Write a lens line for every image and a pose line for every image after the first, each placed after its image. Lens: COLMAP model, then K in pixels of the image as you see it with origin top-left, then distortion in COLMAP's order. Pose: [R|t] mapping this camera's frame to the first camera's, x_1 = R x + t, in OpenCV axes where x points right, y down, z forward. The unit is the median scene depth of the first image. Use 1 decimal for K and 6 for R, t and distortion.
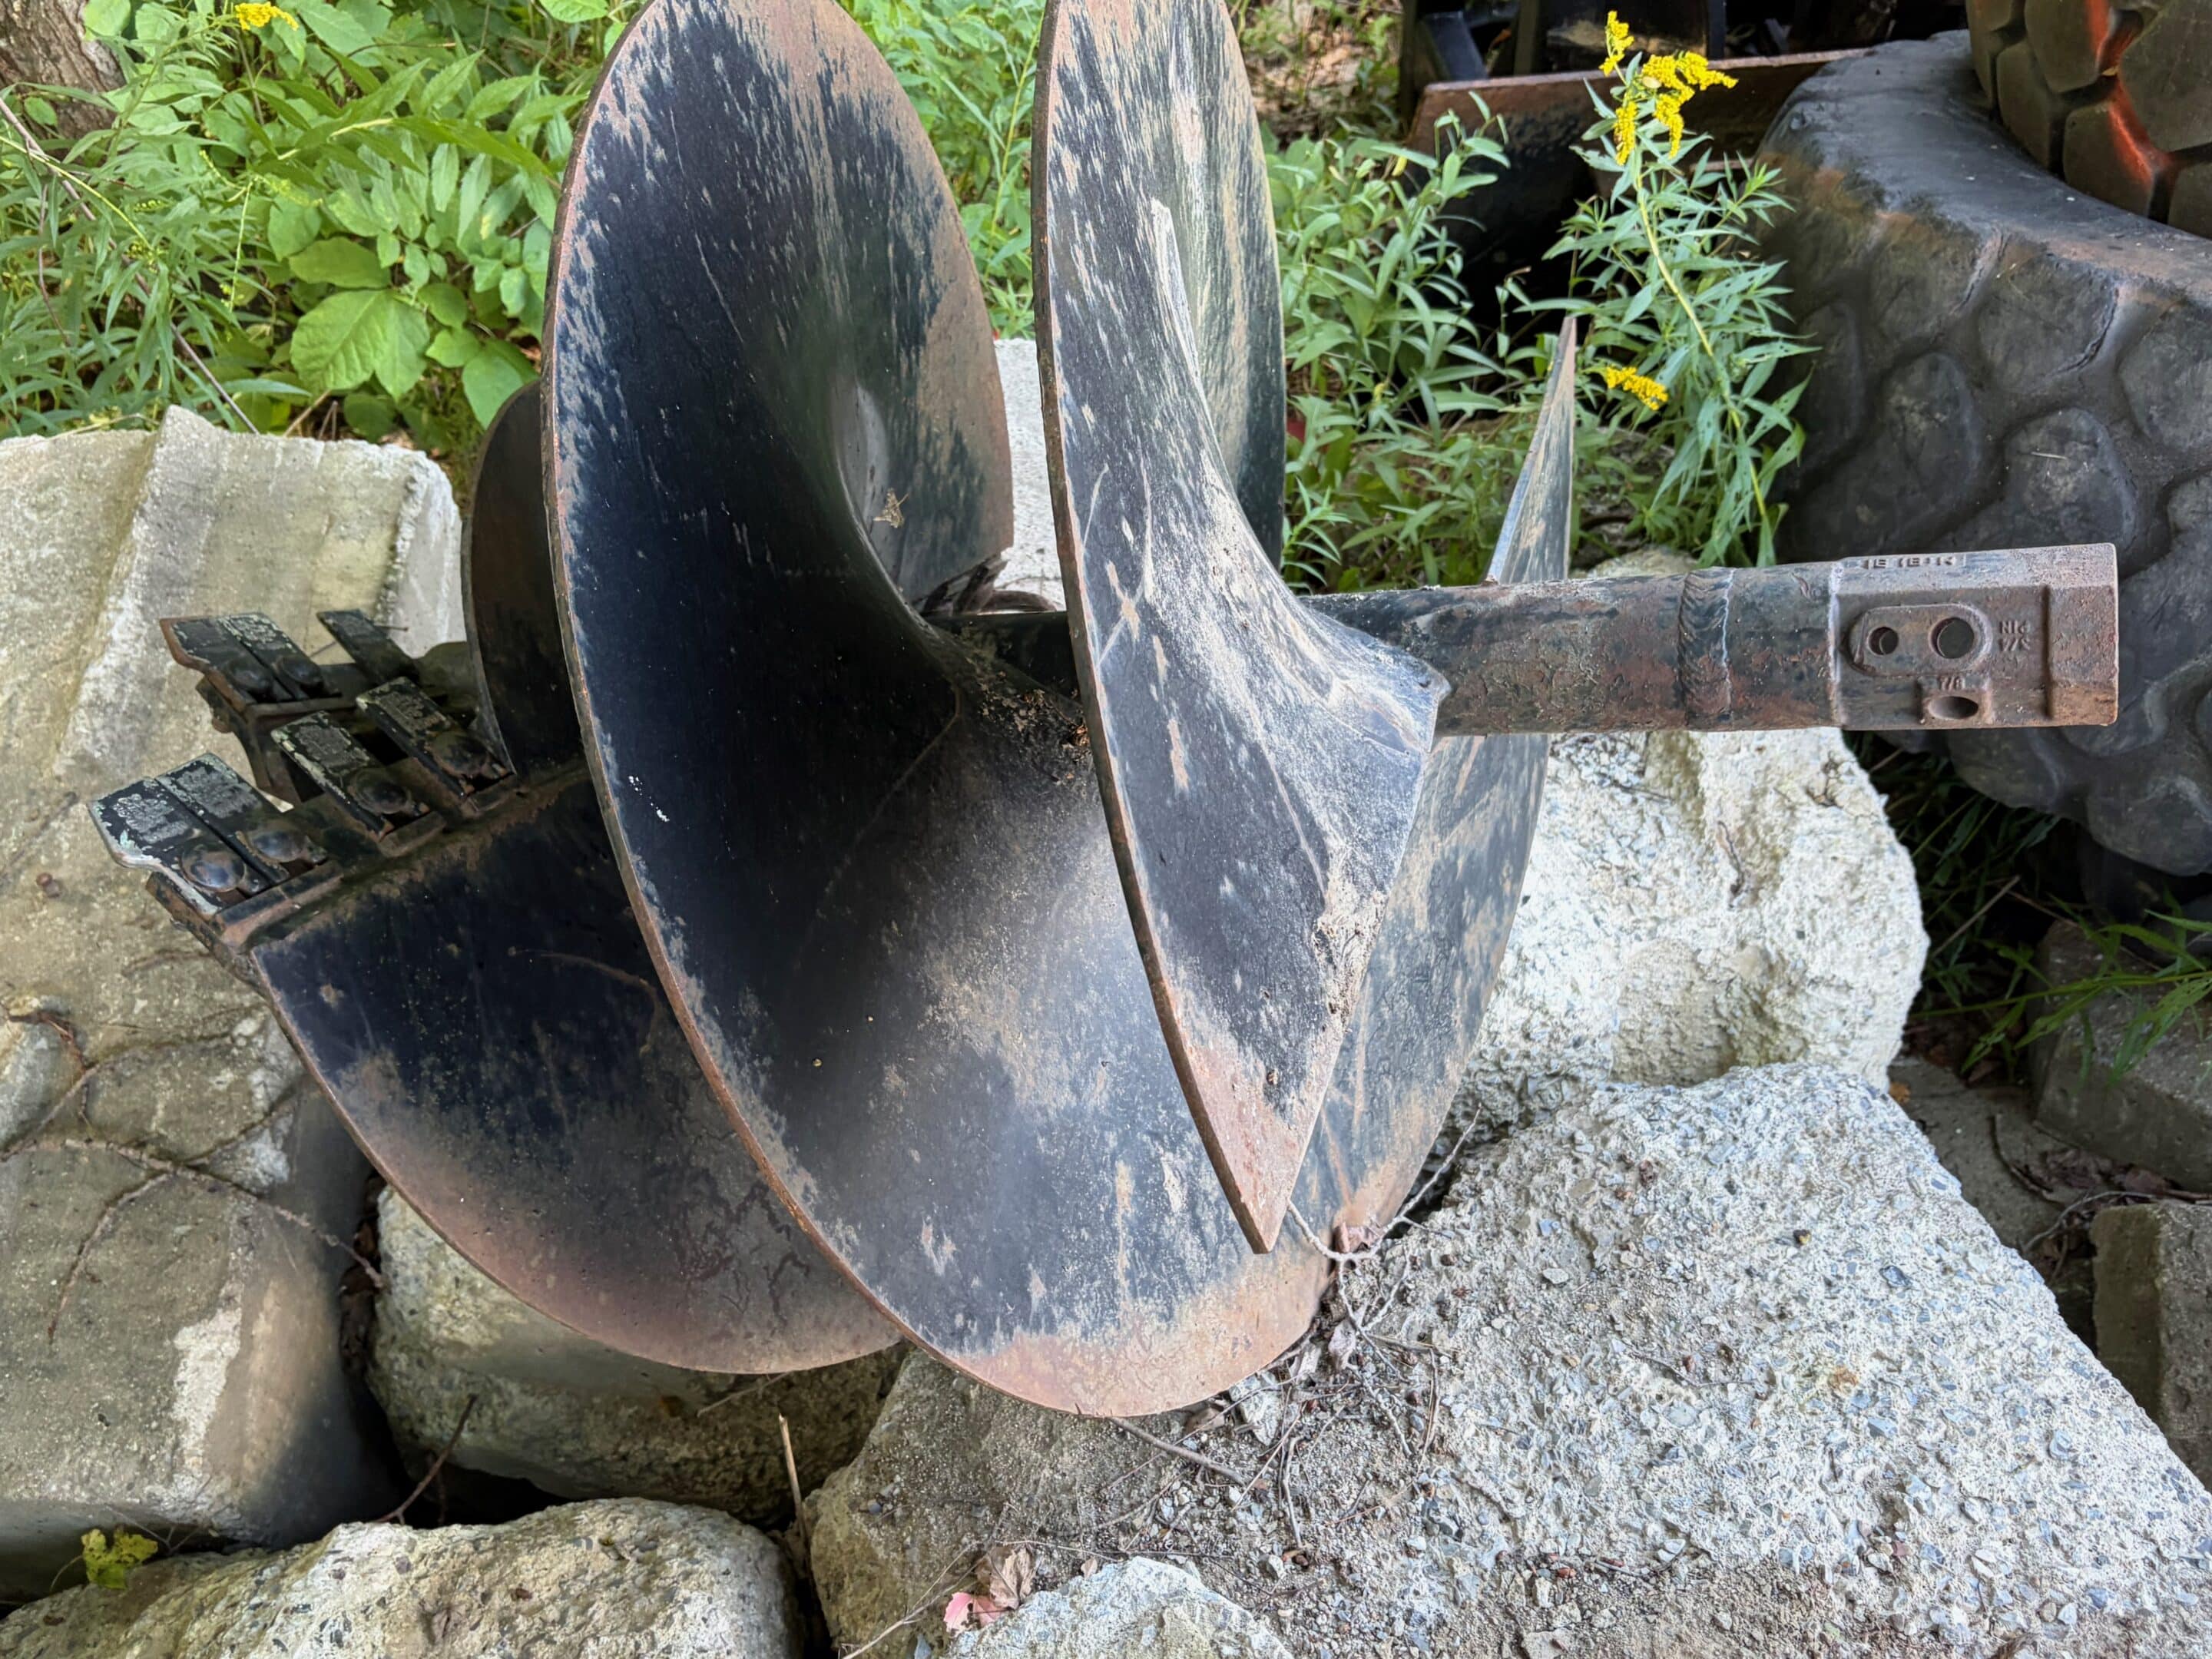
lens RADIAL K [[2002.5, 0, 1098.7], [0, 2002.5, 833.9], [0, 0, 1]] dist [0.012920, 0.000000]
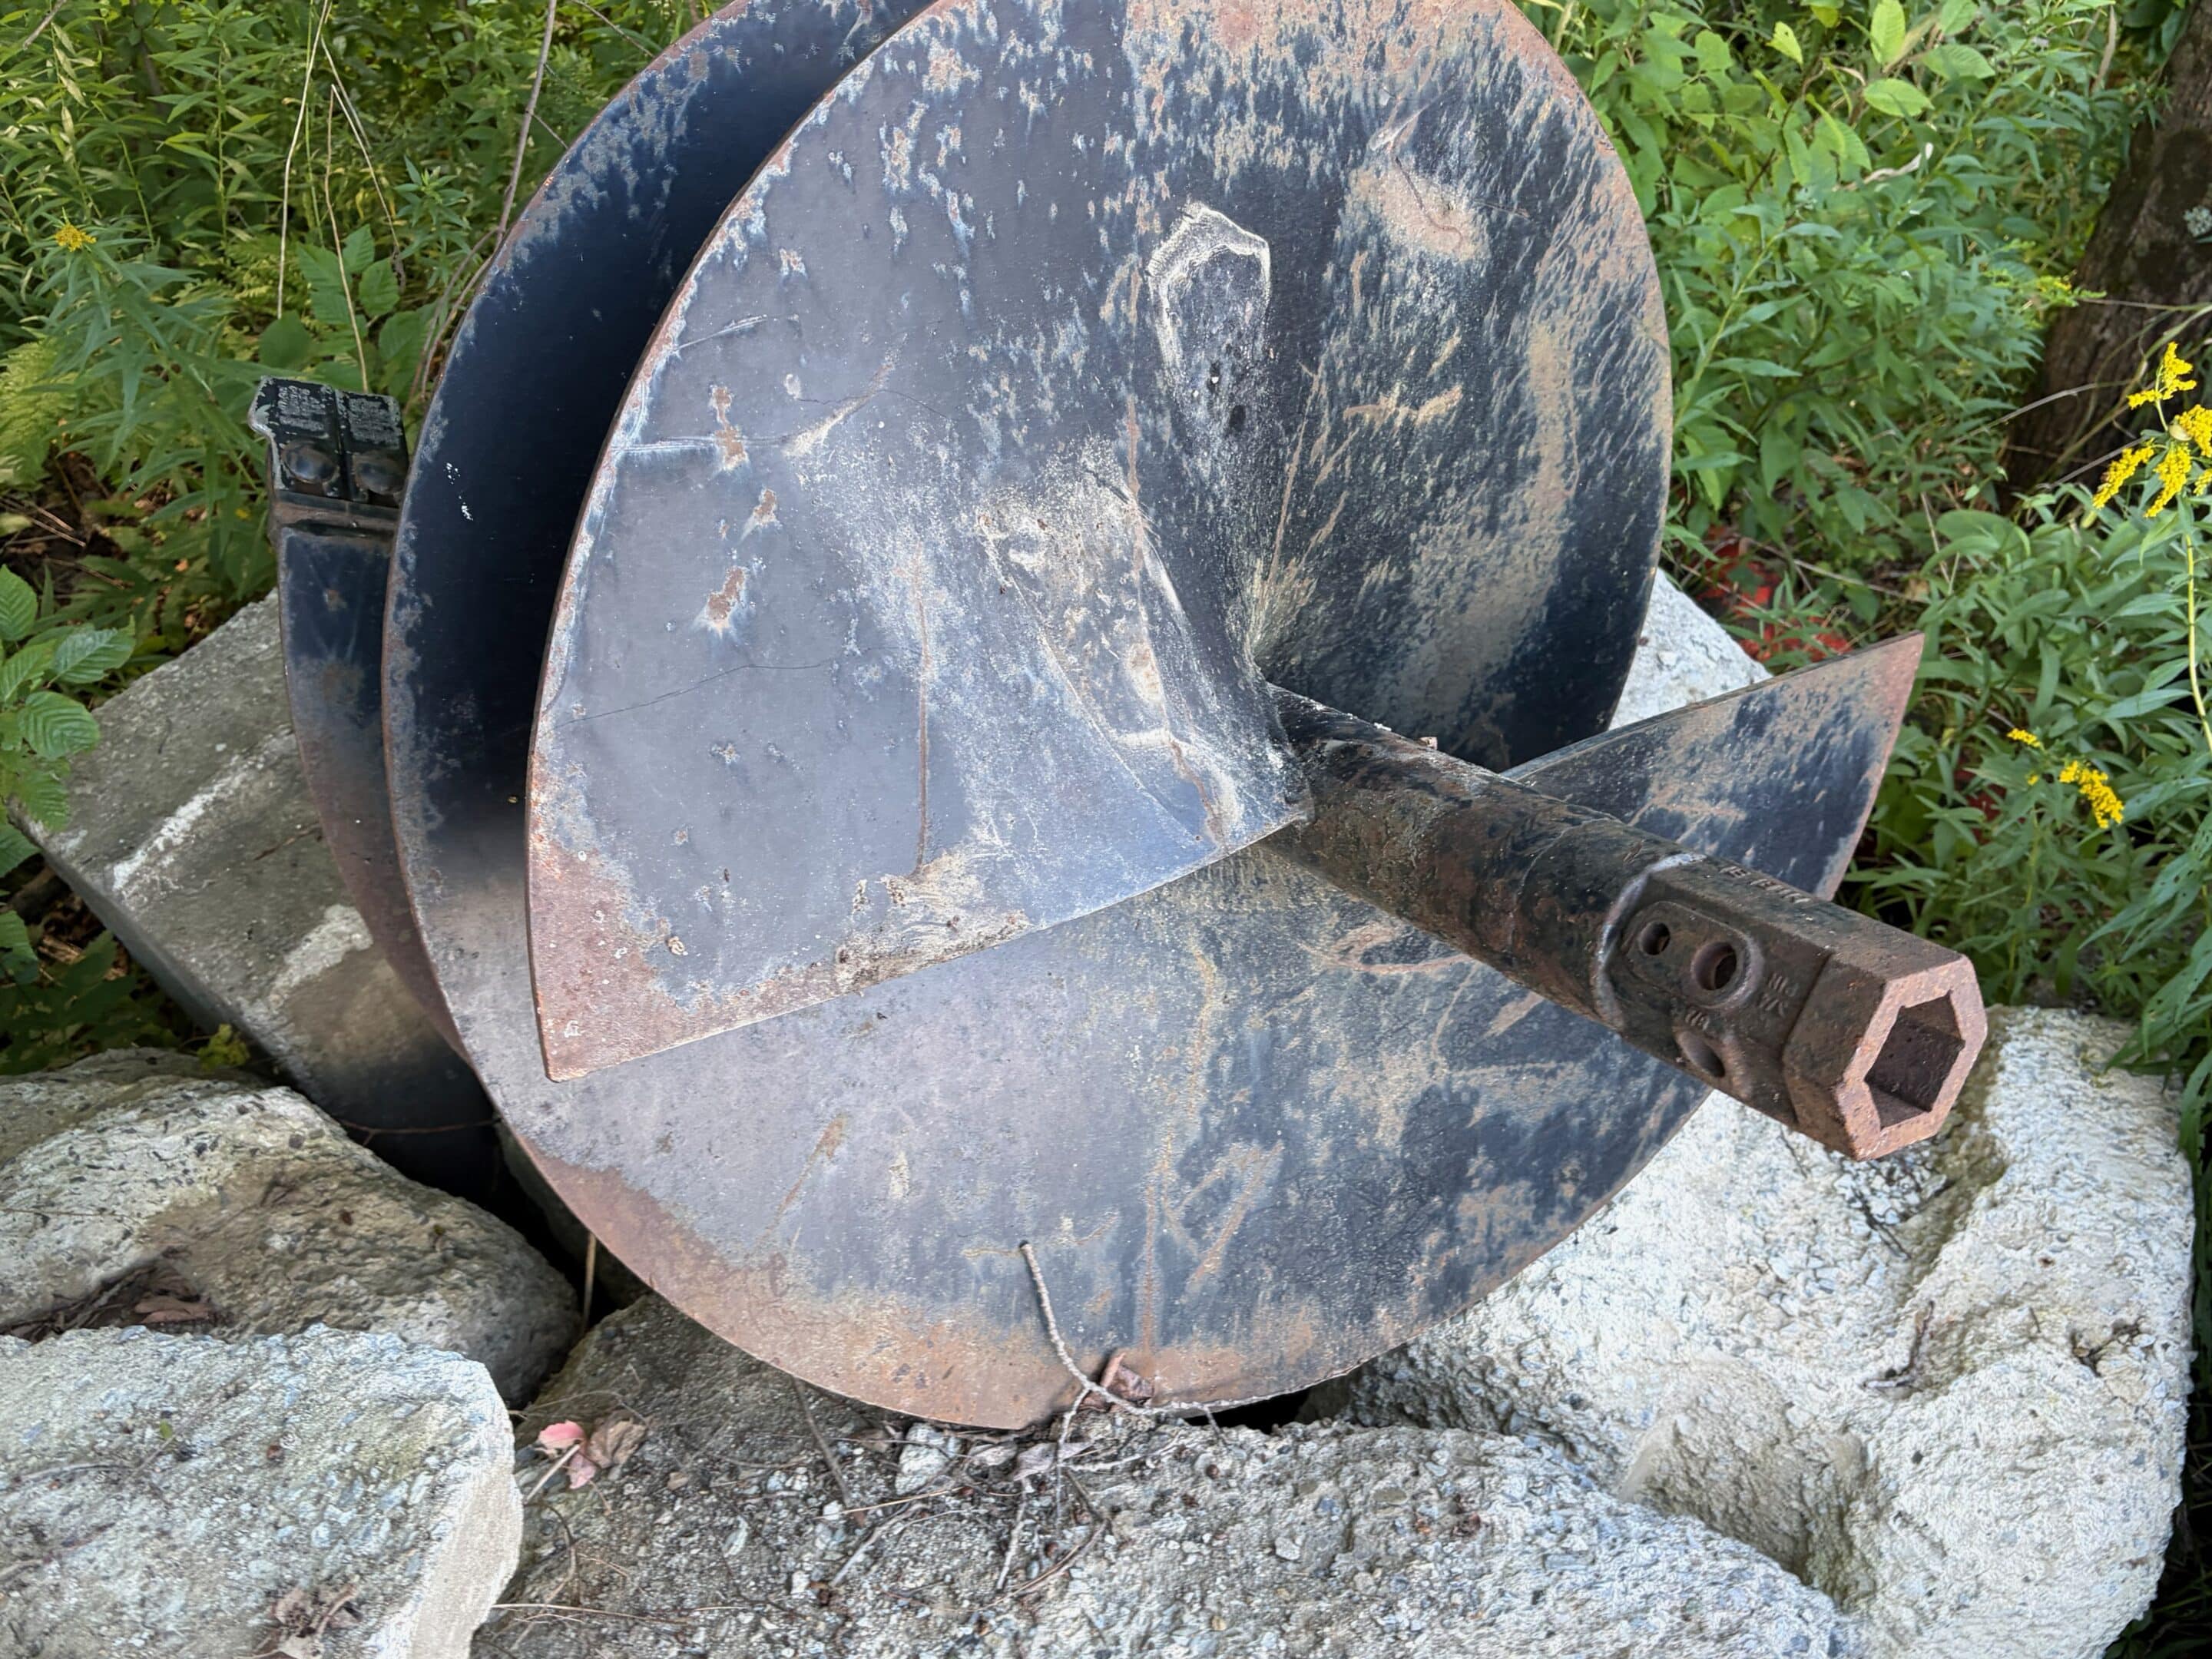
lens RADIAL K [[2002.5, 0, 1102.9], [0, 2002.5, 823.2], [0, 0, 1]] dist [0.012920, 0.000000]
pose [[0.777421, 0.435453, -0.453870, 0.437948], [-0.484431, 0.874778, 0.009514, -0.027387], [0.401178, 0.212472, 0.891017, 0.122703]]
